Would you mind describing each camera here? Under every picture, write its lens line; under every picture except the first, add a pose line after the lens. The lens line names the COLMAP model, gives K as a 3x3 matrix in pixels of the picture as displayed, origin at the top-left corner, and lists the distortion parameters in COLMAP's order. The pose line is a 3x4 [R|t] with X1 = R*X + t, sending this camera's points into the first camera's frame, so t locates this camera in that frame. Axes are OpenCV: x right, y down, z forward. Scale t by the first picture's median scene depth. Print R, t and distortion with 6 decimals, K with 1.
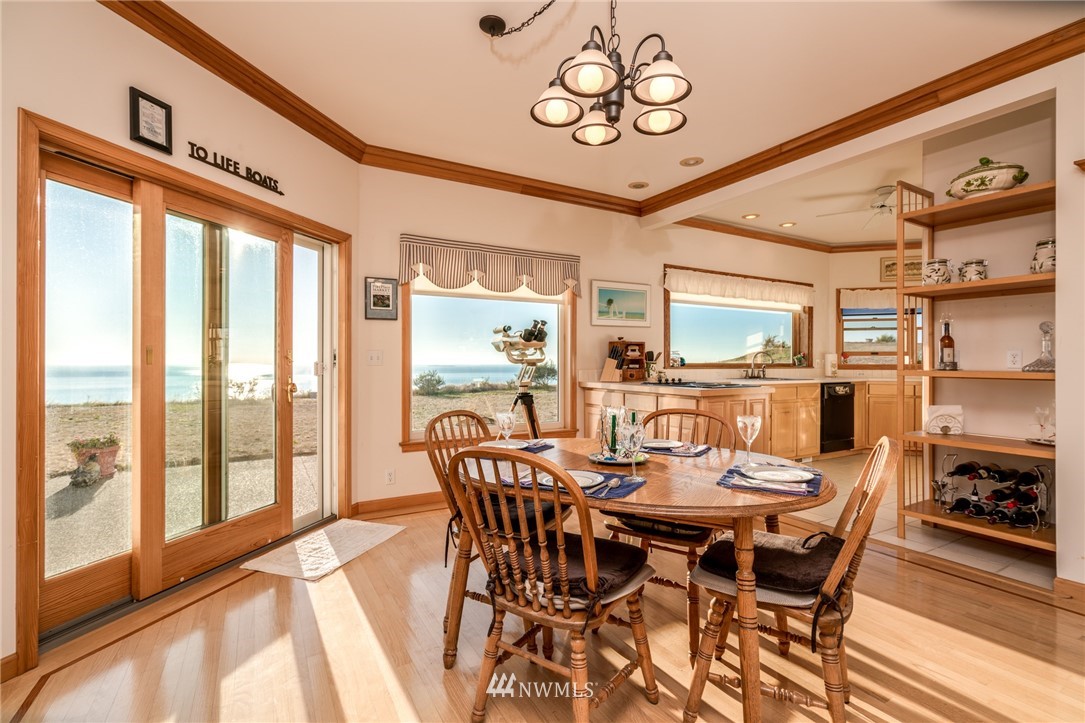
lens RADIAL K [[494.1, 0, 541.5], [0, 494.1, 361.7], [0, 0, 1]] dist [-0.003195, -0.000283]
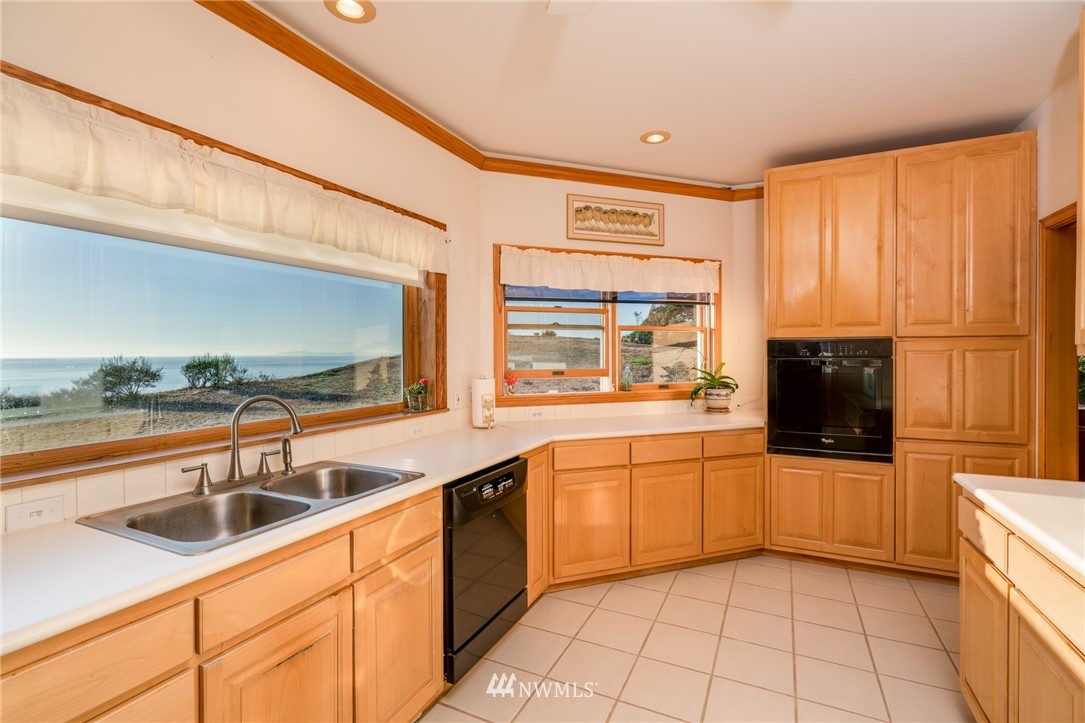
lens RADIAL K [[494.1, 0, 543.8], [0, 494.1, 357.5], [0, 0, 1]] dist [-0.003195, -0.000283]
pose [[0.838049, -0.011226, 0.545479, 0.636748], [0.005633, 0.999913, 0.011924, -0.069128], [-0.545565, -0.006920, 0.838040, 0.964900]]
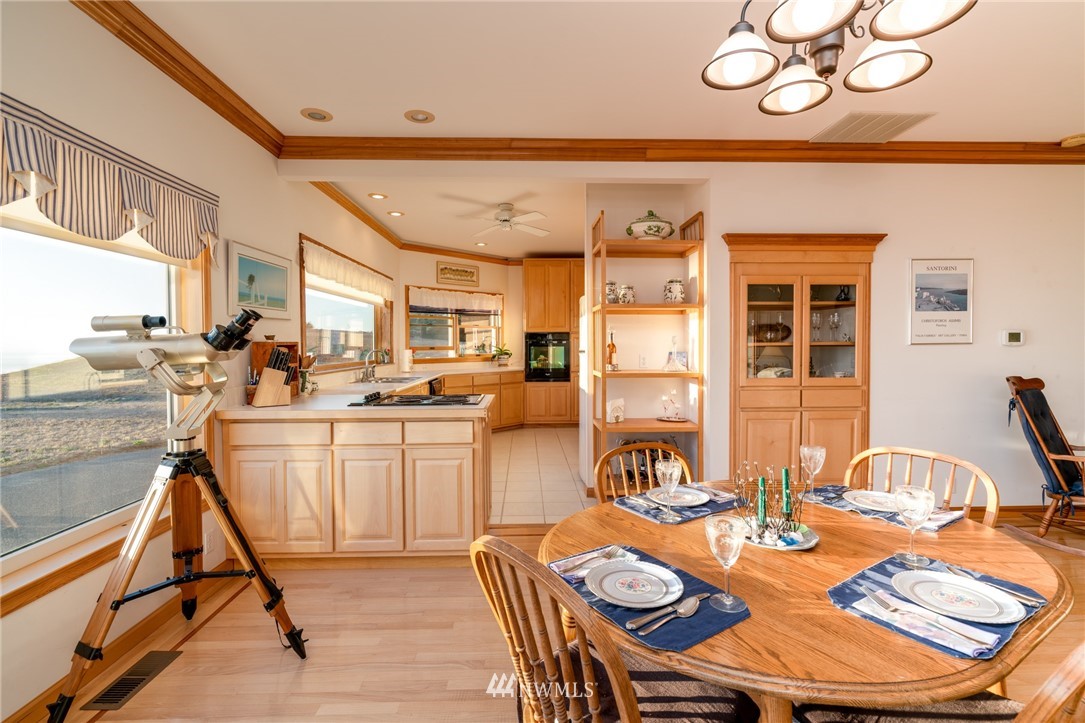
lens RADIAL K [[494.1, 0, 550.8], [0, 494.1, 354.7], [0, 0, 1]] dist [-0.003195, -0.000283]
pose [[0.468141, -0.024363, 0.883318, -0.292041], [0.008578, 0.999698, 0.023027, -0.043114], [-0.883612, -0.003202, 0.468209, 0.440322]]
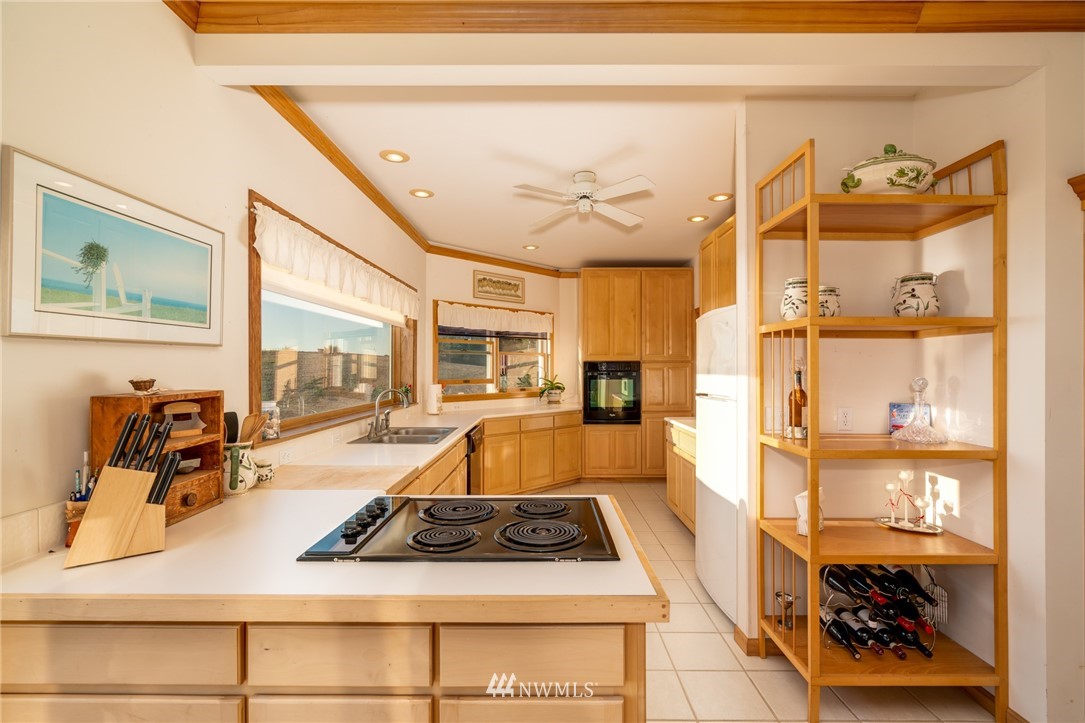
lens RADIAL K [[494.1, 0, 560.8], [0, 494.1, 367.2], [0, 0, 1]] dist [-0.003195, -0.000283]
pose [[0.492411, -0.000730, 0.870363, 0.031240], [0.004807, 0.999987, -0.001881, -0.066871], [-0.870350, 0.005110, 0.492408, 0.763890]]
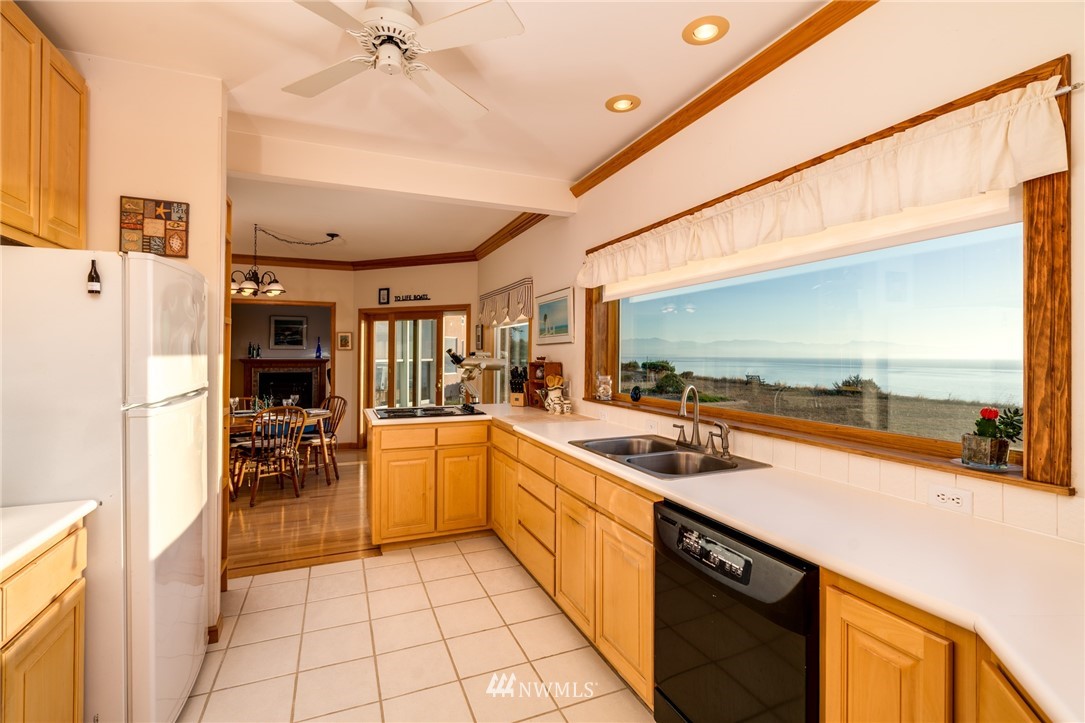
lens RADIAL K [[494.1, 0, 545.5], [0, 494.1, 350.2], [0, 0, 1]] dist [-0.003195, -0.000283]
pose [[-0.125397, -0.004137, -0.992098, 1.265449], [-0.002586, 0.999989, -0.003843, -0.070308], [0.992103, 0.002084, -0.125407, 1.367740]]
